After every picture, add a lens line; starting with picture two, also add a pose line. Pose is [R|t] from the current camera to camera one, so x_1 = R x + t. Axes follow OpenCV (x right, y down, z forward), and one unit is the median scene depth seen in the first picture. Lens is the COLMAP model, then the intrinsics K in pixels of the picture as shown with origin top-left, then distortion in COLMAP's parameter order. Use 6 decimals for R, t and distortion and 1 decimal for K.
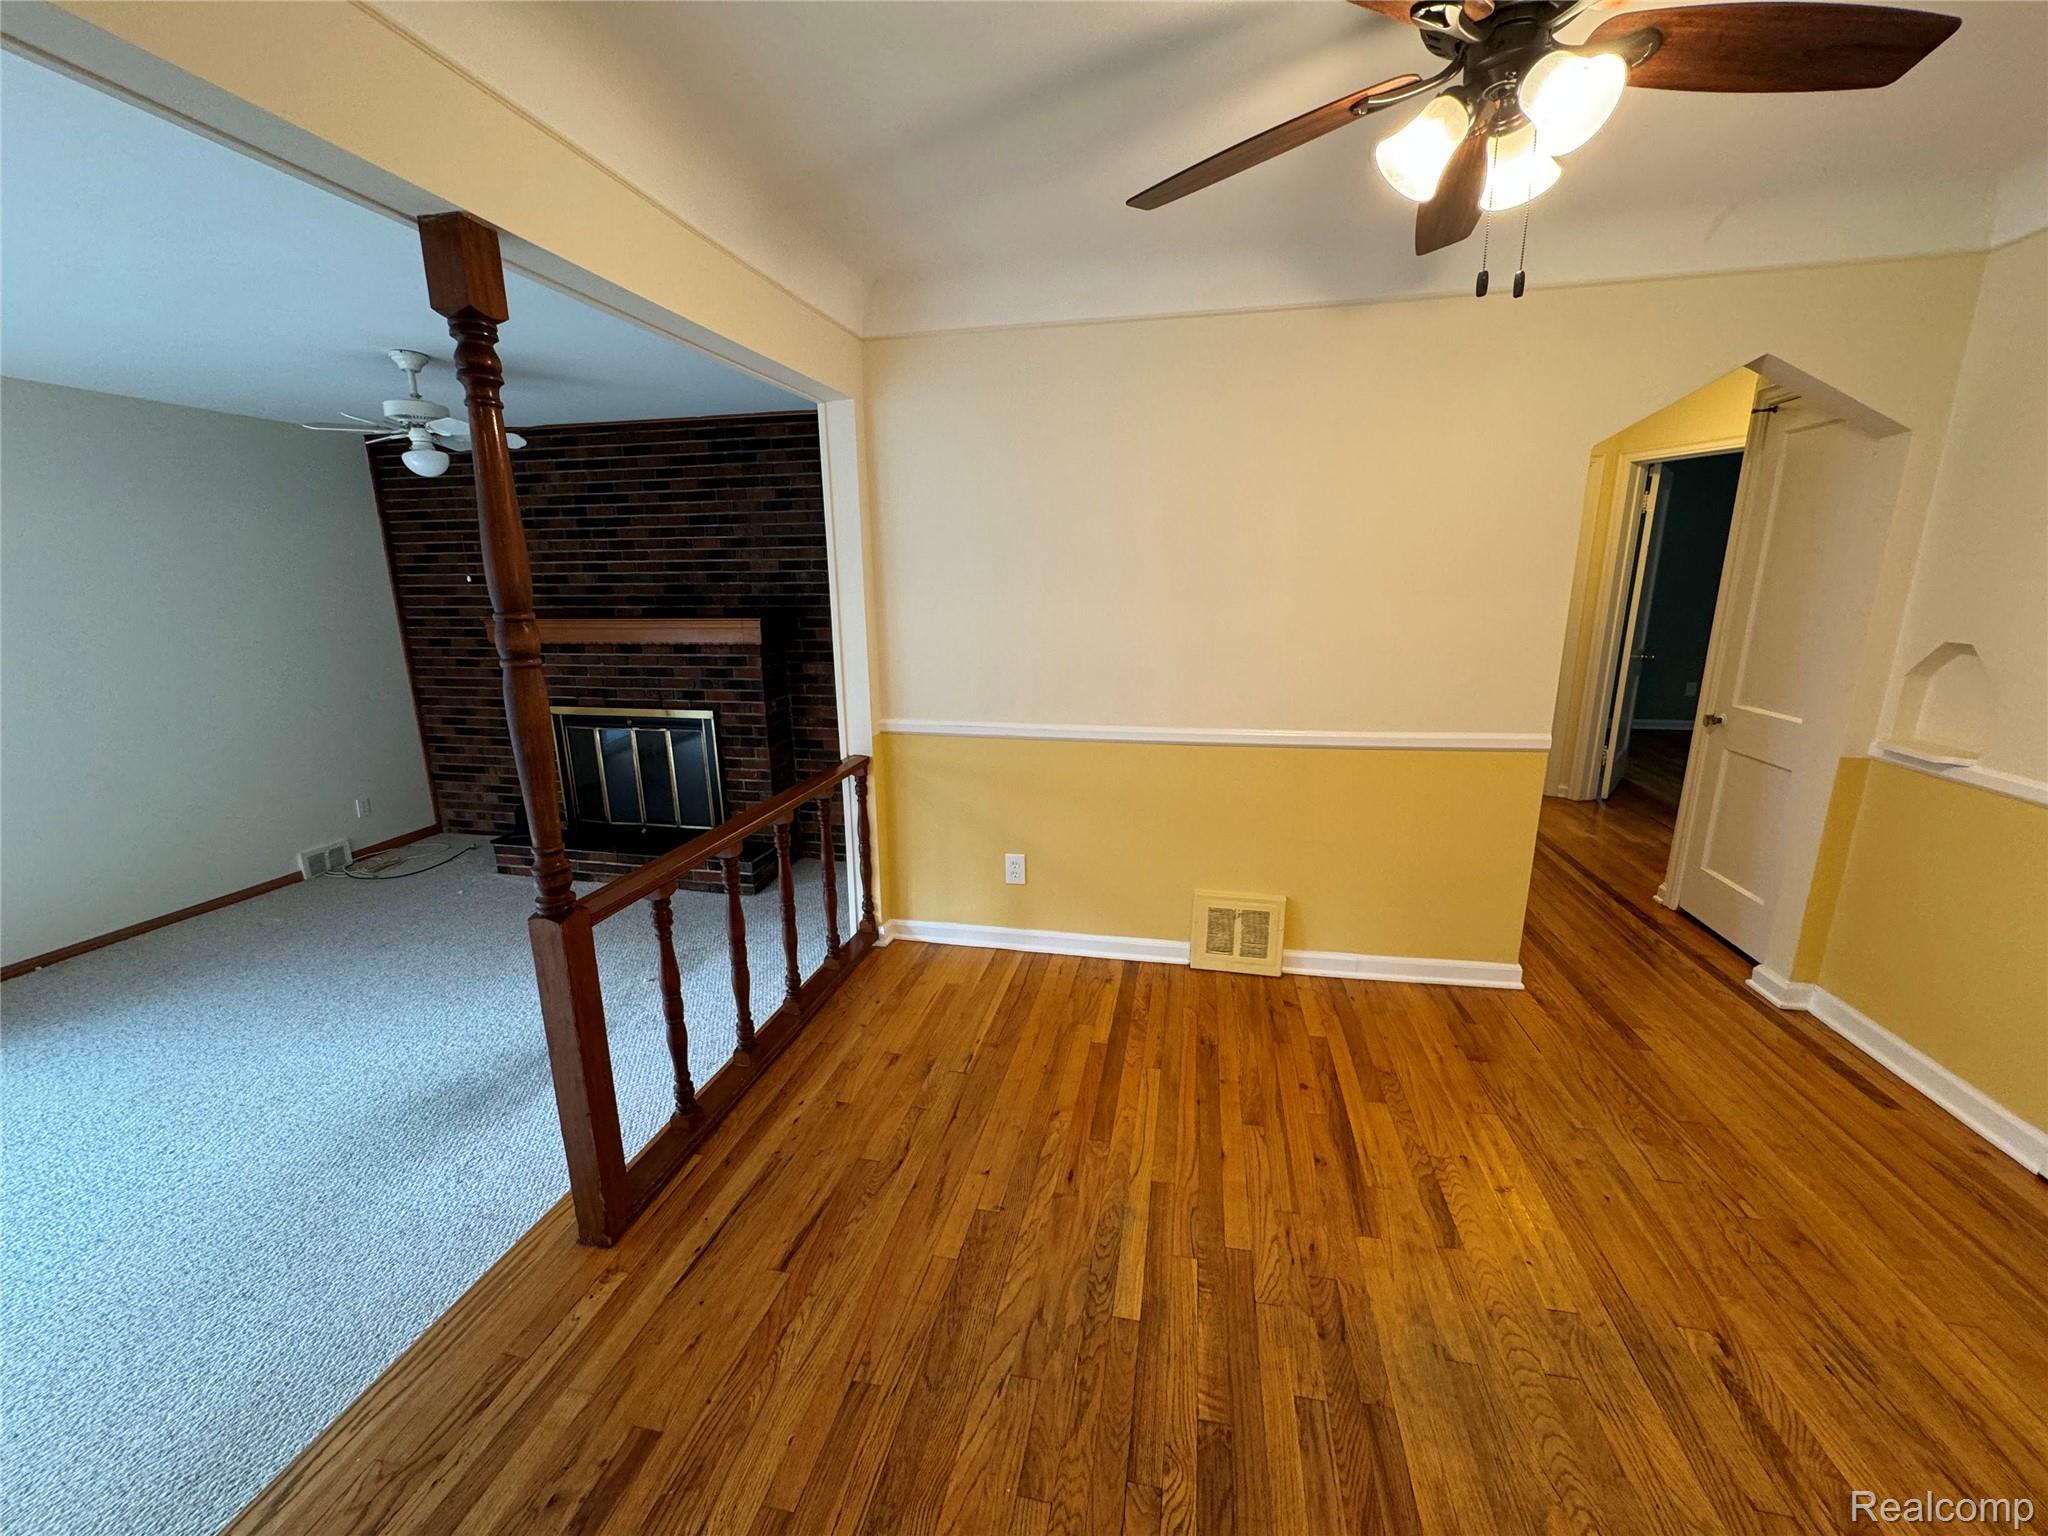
lens RADIAL K [[815.3, 0, 1020.9], [0, 815.3, 771.7], [0, 0, 1]] dist [-0.002731, 0.000902]
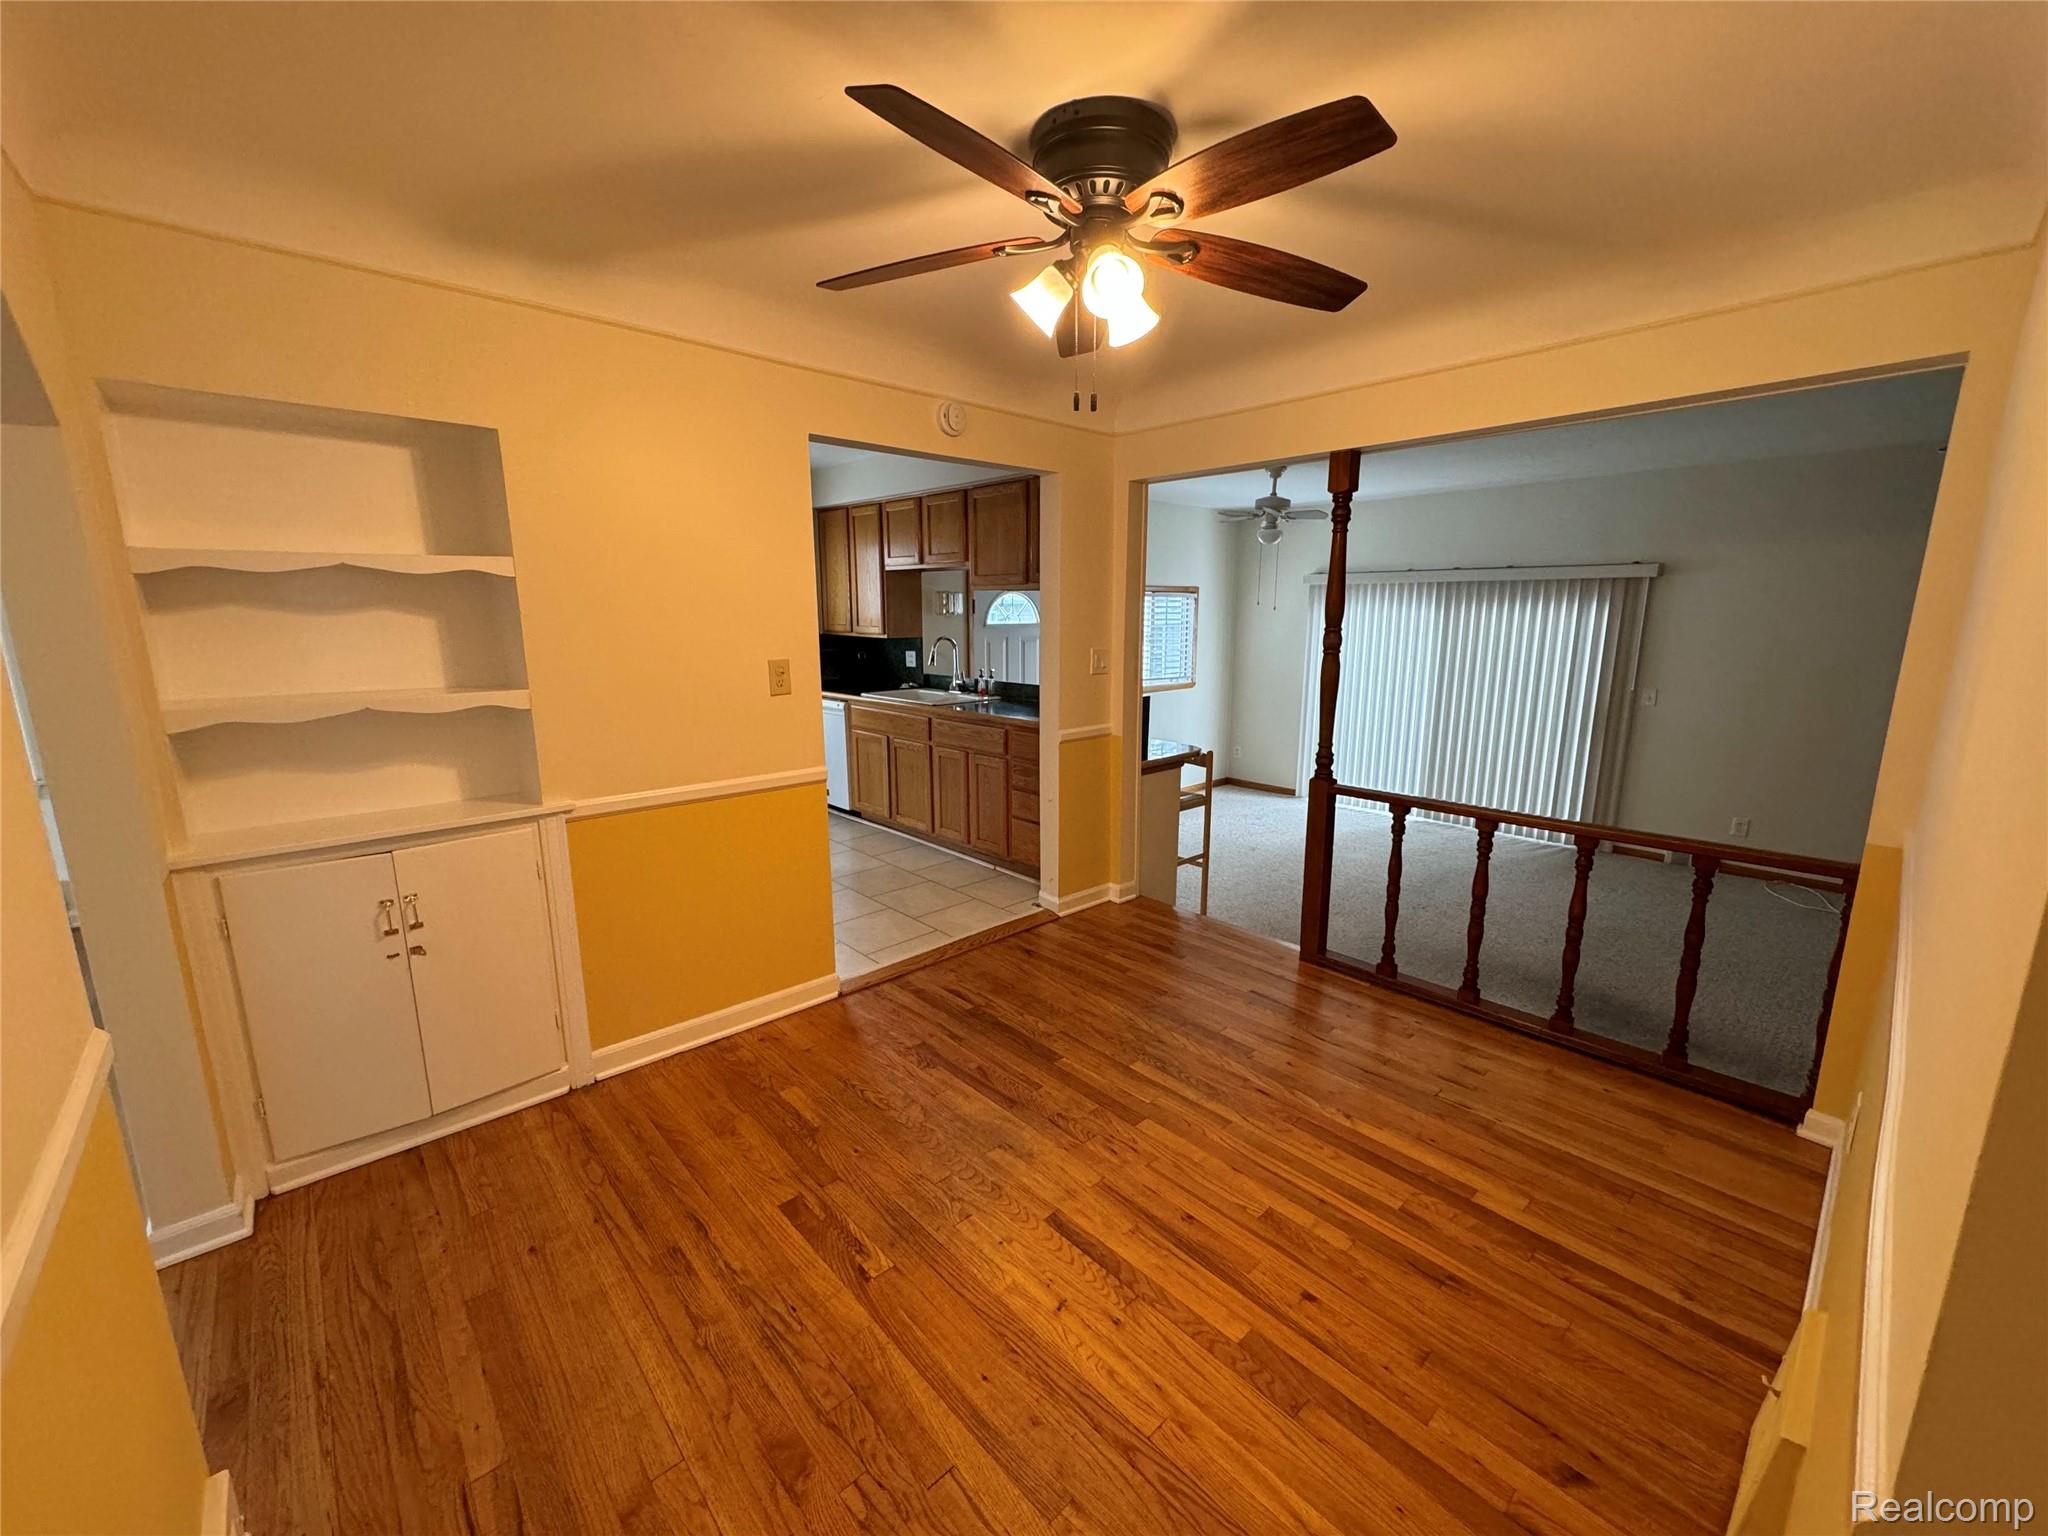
lens RADIAL K [[815.3, 0, 1020.0], [0, 815.3, 772.3], [0, 0, 1]] dist [-0.002731, 0.000902]
pose [[-0.583455, 0.172983, -0.793510, 0.481996], [-0.181469, 0.924582, 0.334988, -0.124191], [0.791612, 0.339448, -0.508061, 0.479626]]
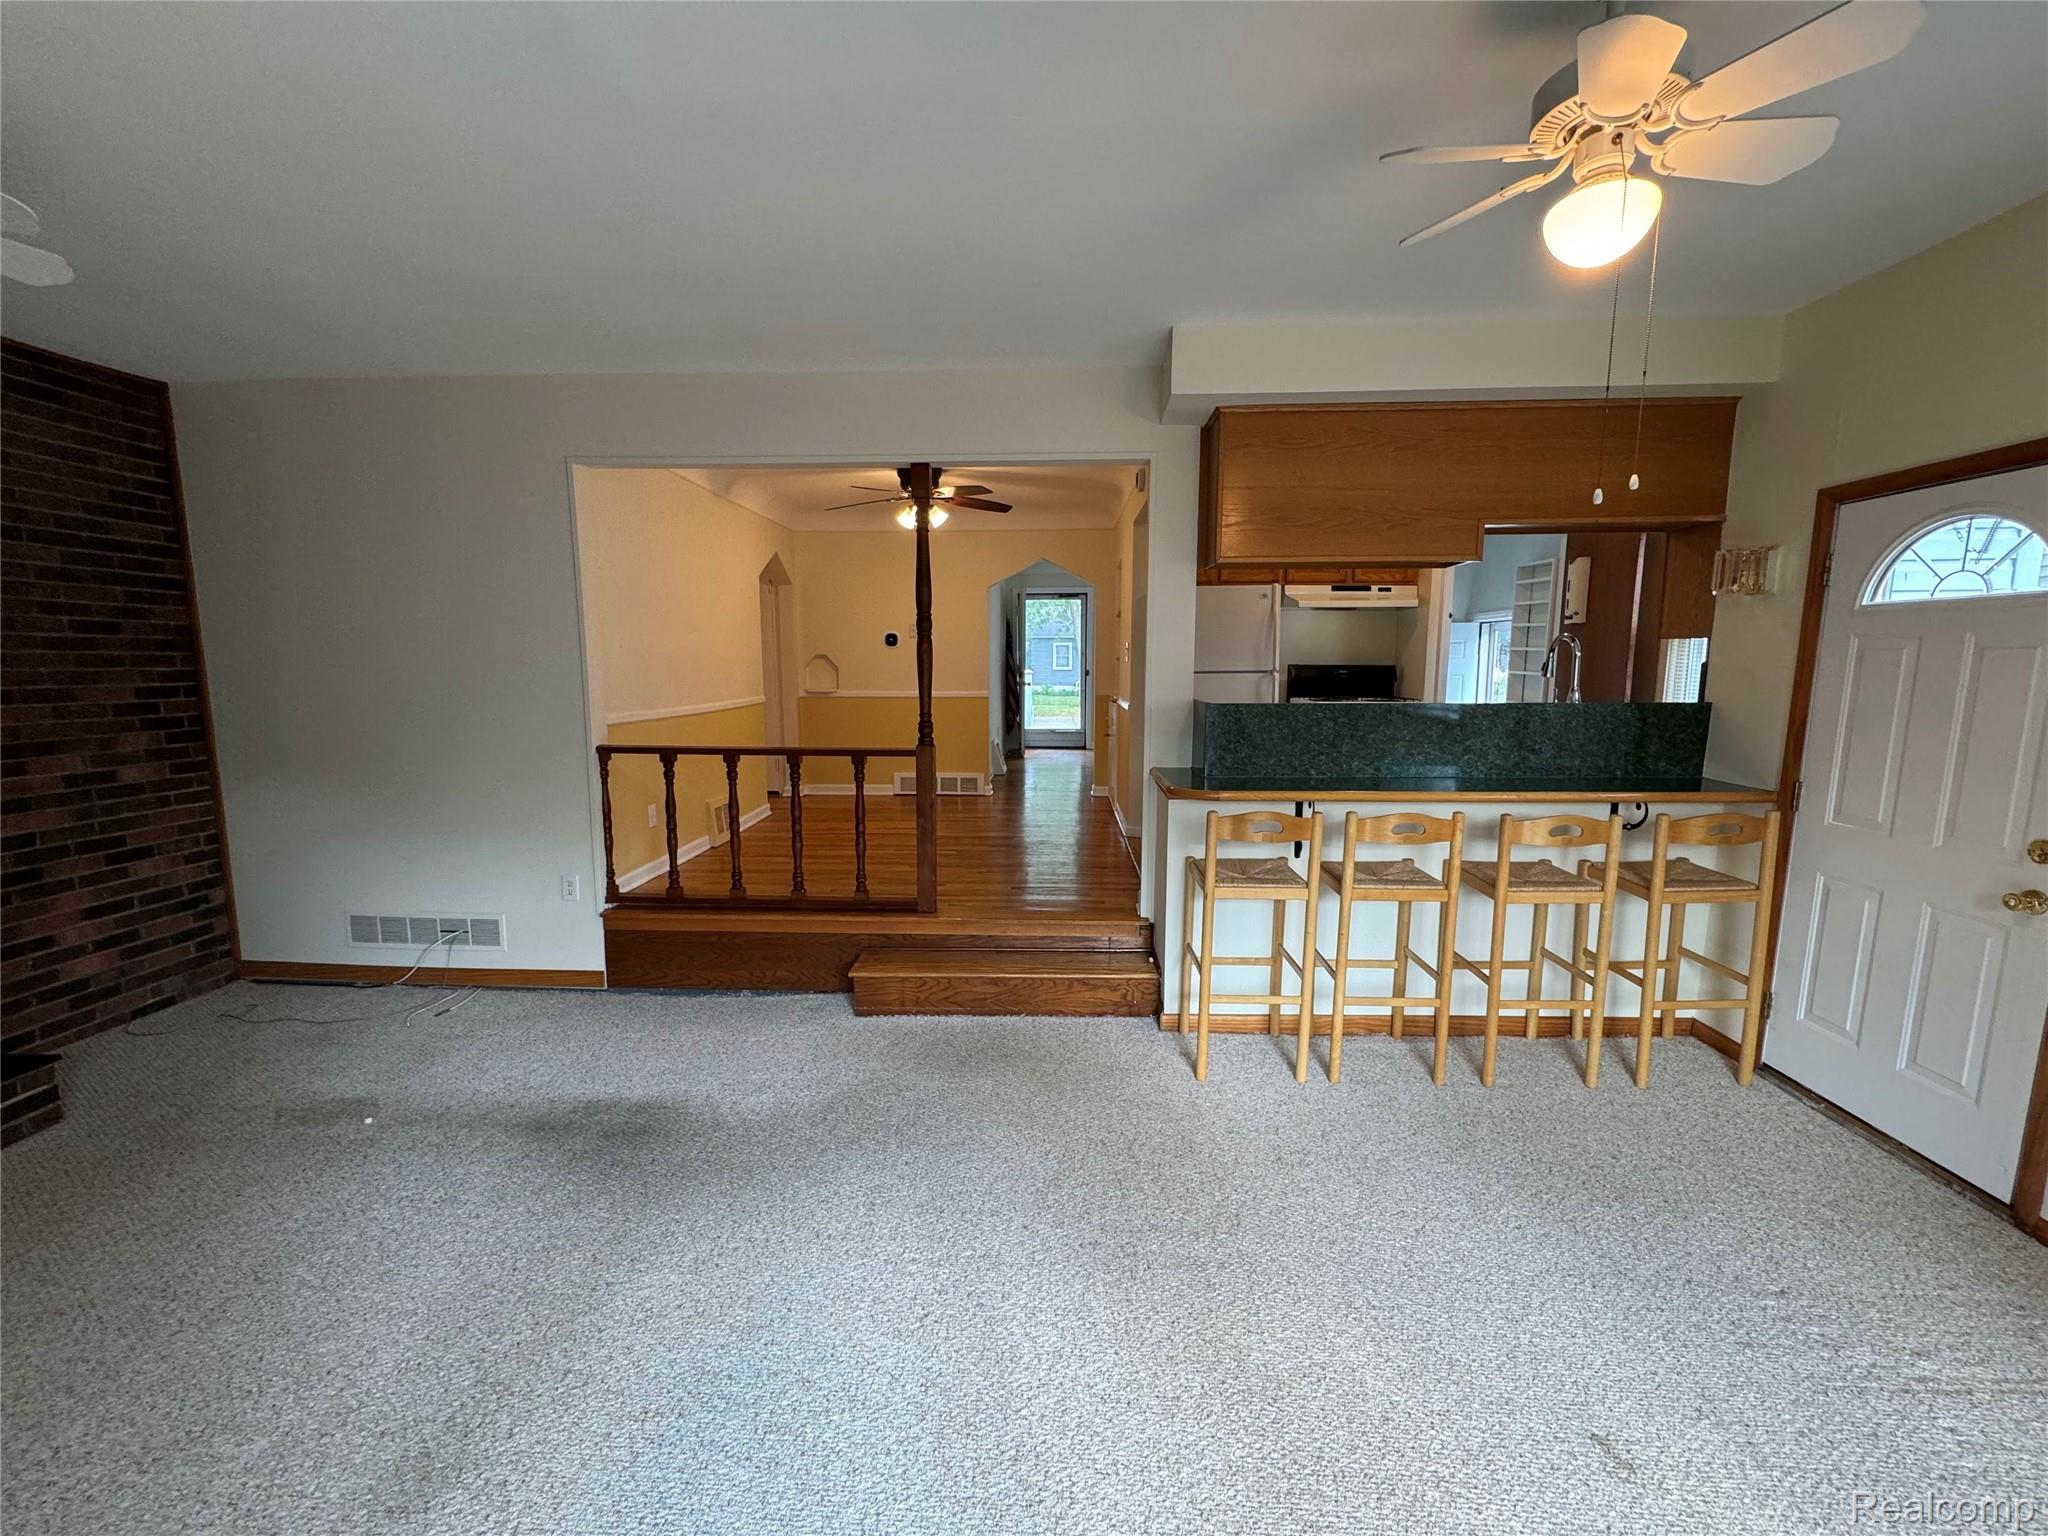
lens RADIAL K [[815.3, 0, 1027.6], [0, 815.3, 769.1], [0, 0, 1]] dist [-0.002731, 0.000902]
pose [[-0.167395, -0.116655, 0.978964, -0.956449], [0.233441, 0.960048, 0.154317, -0.015190], [-0.957854, 0.254362, -0.133475, 0.353277]]
